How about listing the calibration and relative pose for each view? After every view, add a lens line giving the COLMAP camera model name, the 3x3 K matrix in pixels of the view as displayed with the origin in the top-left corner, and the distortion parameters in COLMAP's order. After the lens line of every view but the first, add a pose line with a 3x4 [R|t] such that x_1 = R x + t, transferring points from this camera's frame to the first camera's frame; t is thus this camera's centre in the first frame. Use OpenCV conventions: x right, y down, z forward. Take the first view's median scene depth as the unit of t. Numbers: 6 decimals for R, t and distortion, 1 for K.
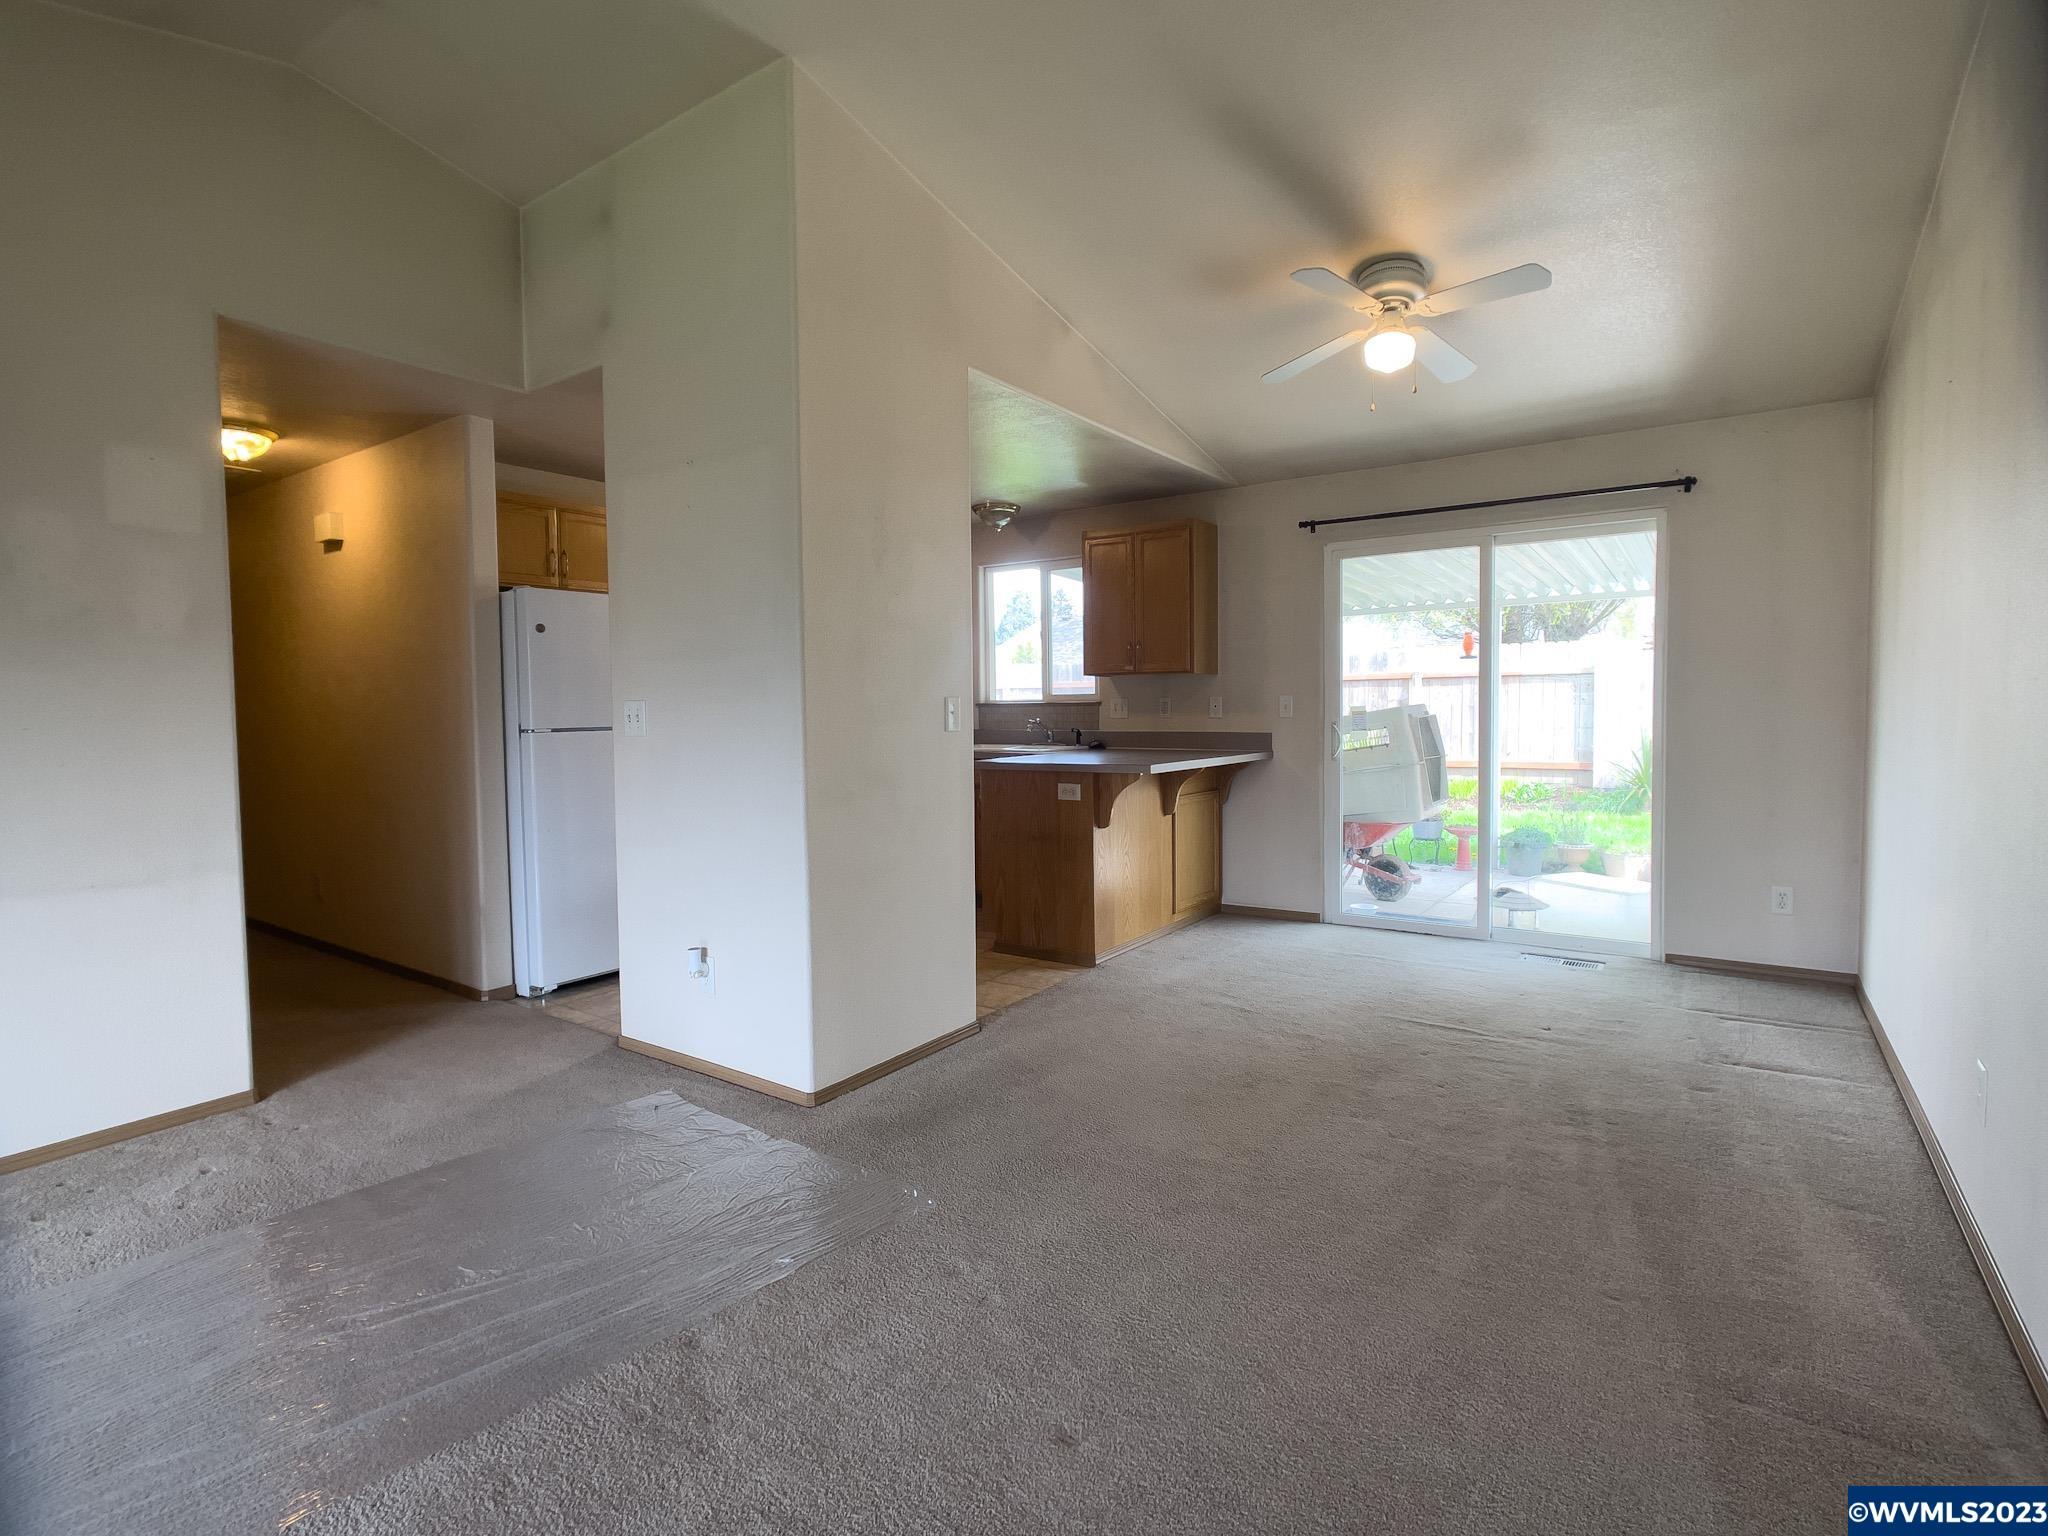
lens RADIAL K [[1002.5, 0, 1021.4], [0, 1002.5, 750.1], [0, 0, 1]] dist [-0.008767, 0.005445]
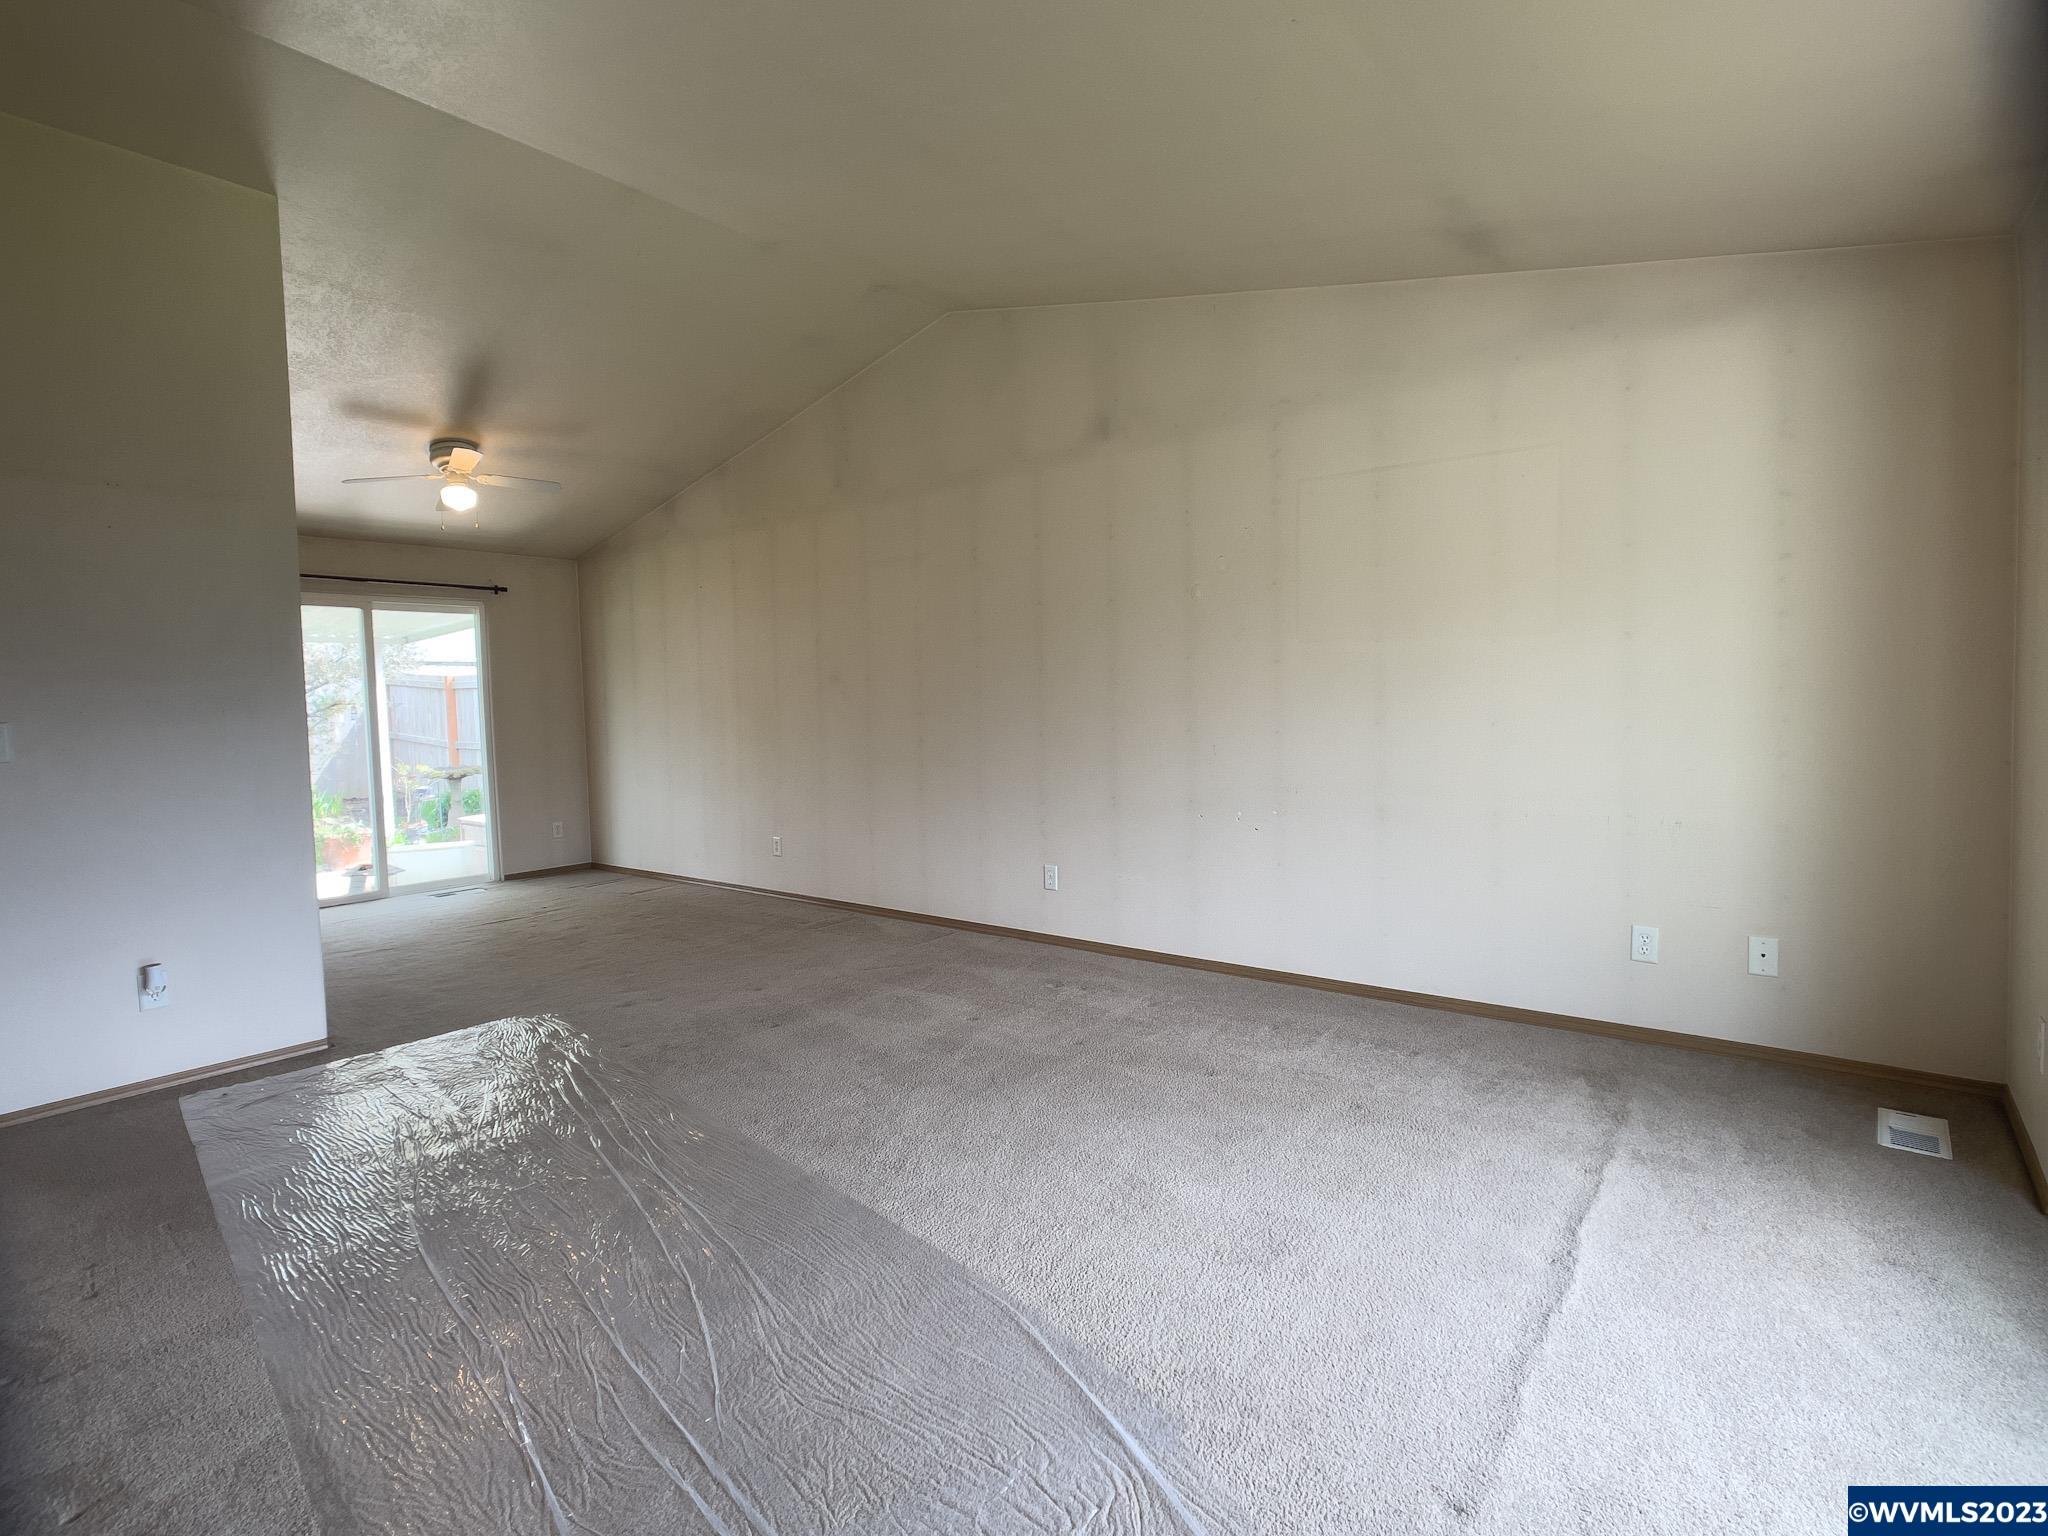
lens RADIAL K [[1002.5, 0, 1021.4], [0, 1002.5, 750.1], [0, 0, 1]] dist [-0.008767, 0.005445]
pose [[0.071248, -0.036257, 0.996799, -0.744426], [0.070856, 0.996998, 0.031200, 0.007471], [-0.994939, 0.068407, 0.073603, 0.021179]]
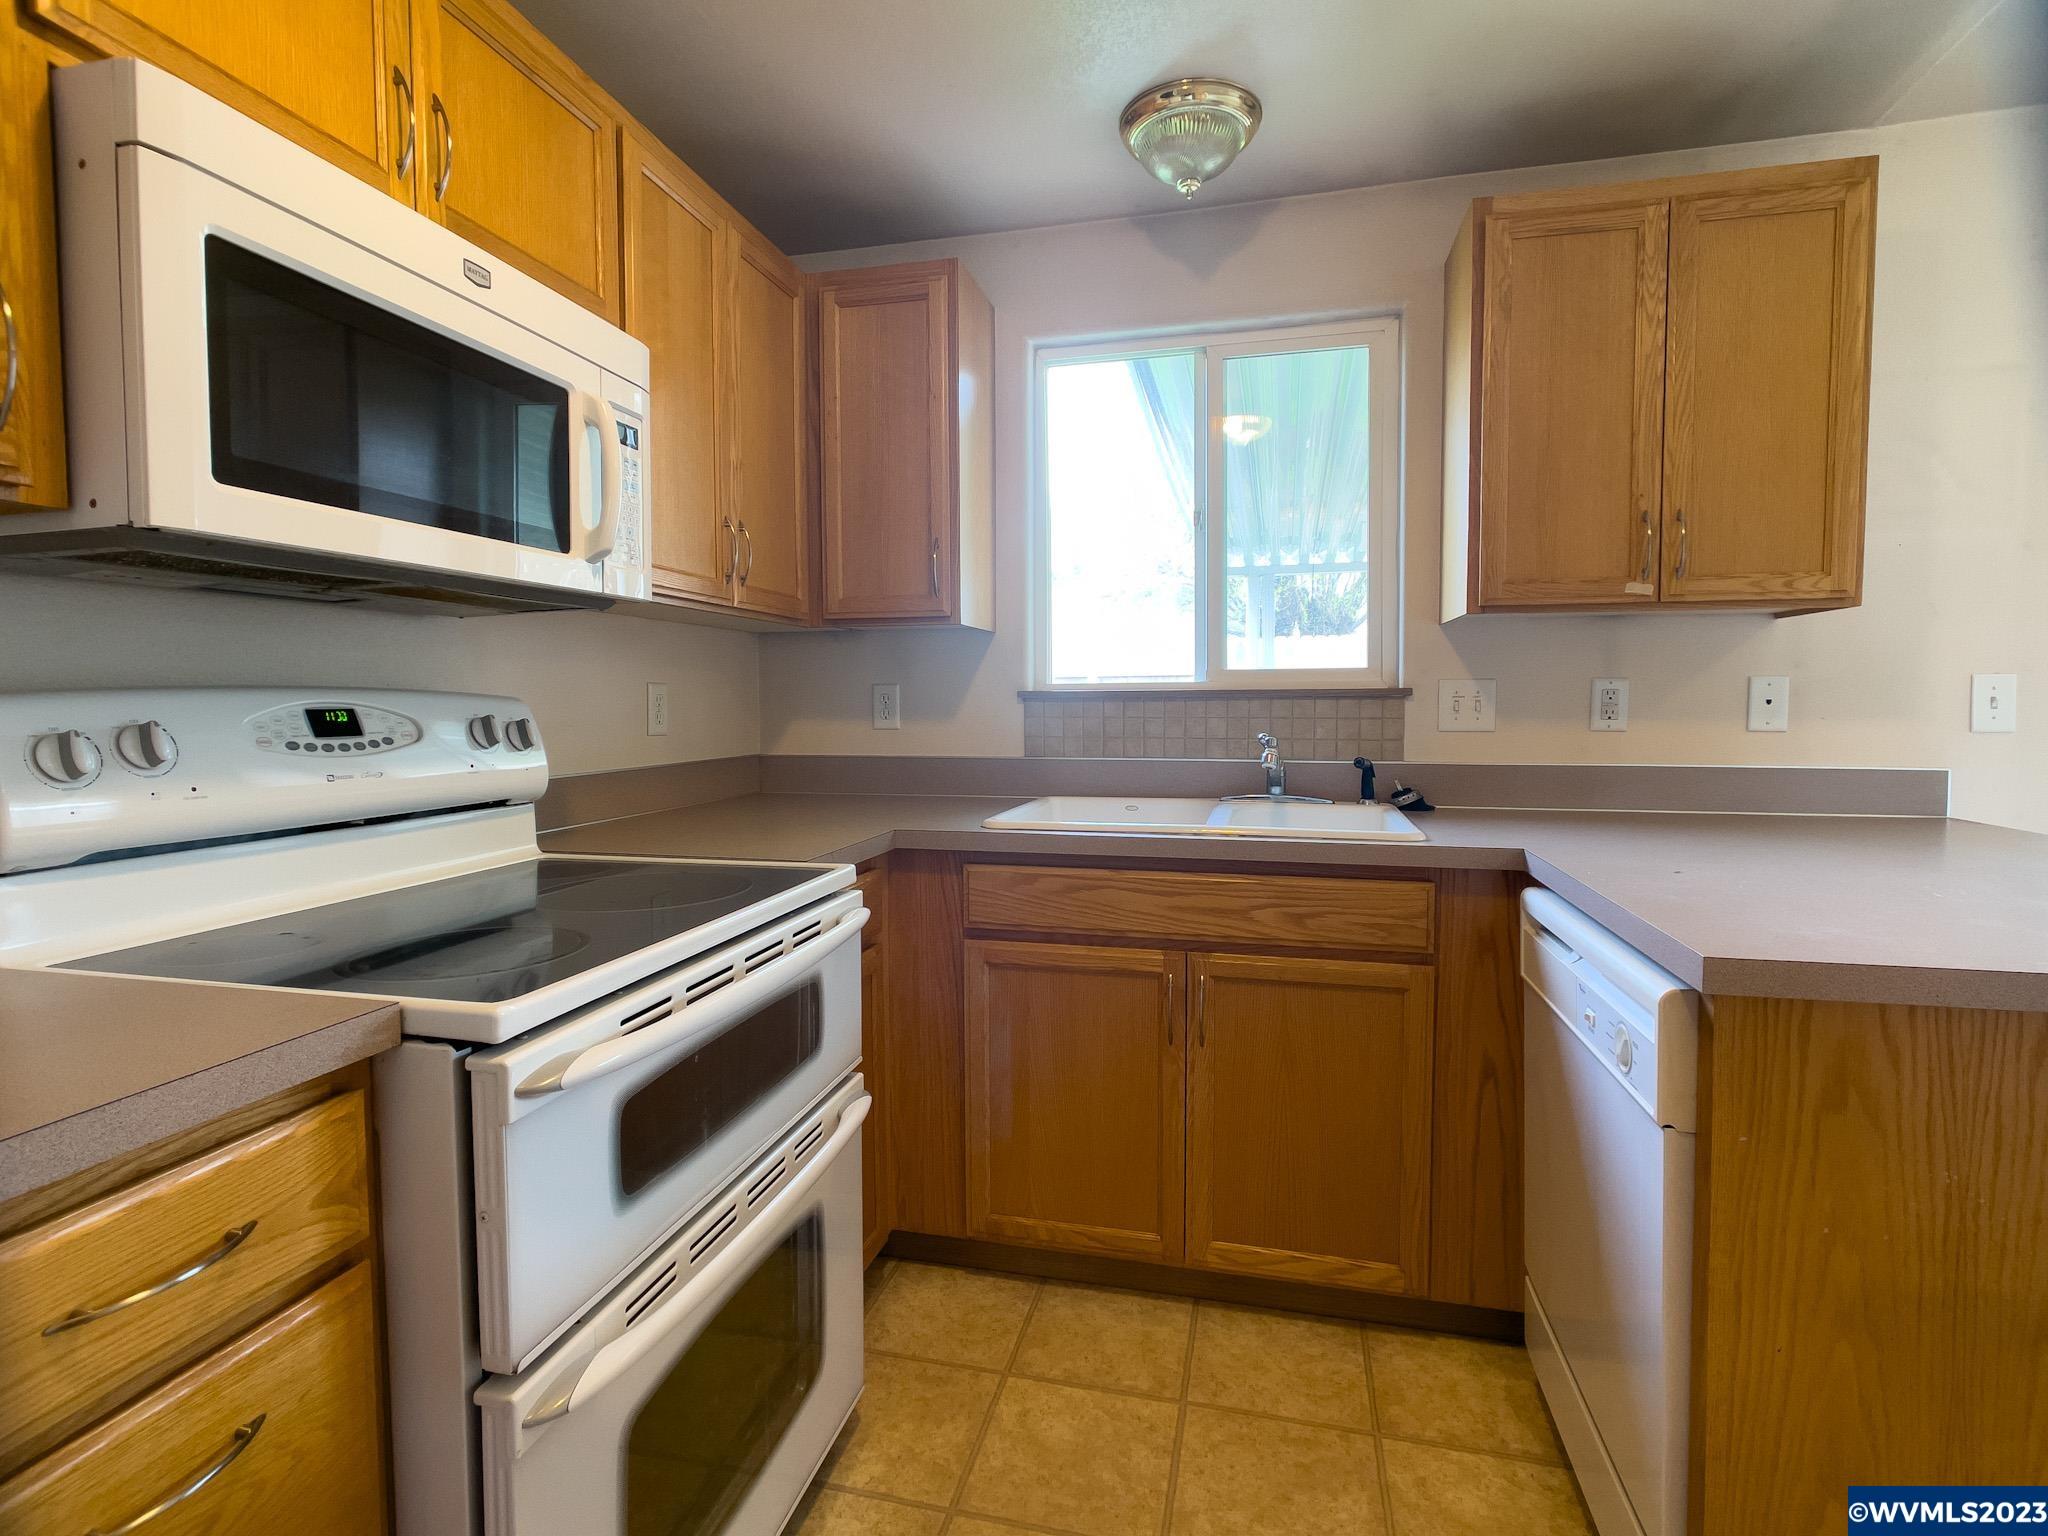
lens RADIAL K [[1002.5, 0, 1021.4], [0, 1002.5, 750.1], [0, 0, 1]] dist [-0.008767, 0.005445]
pose [[0.932329, -0.008697, 0.361505, -0.225188], [0.008858, 0.999960, 0.001212, -0.028790], [-0.361502, 0.002072, 0.932369, 0.767990]]
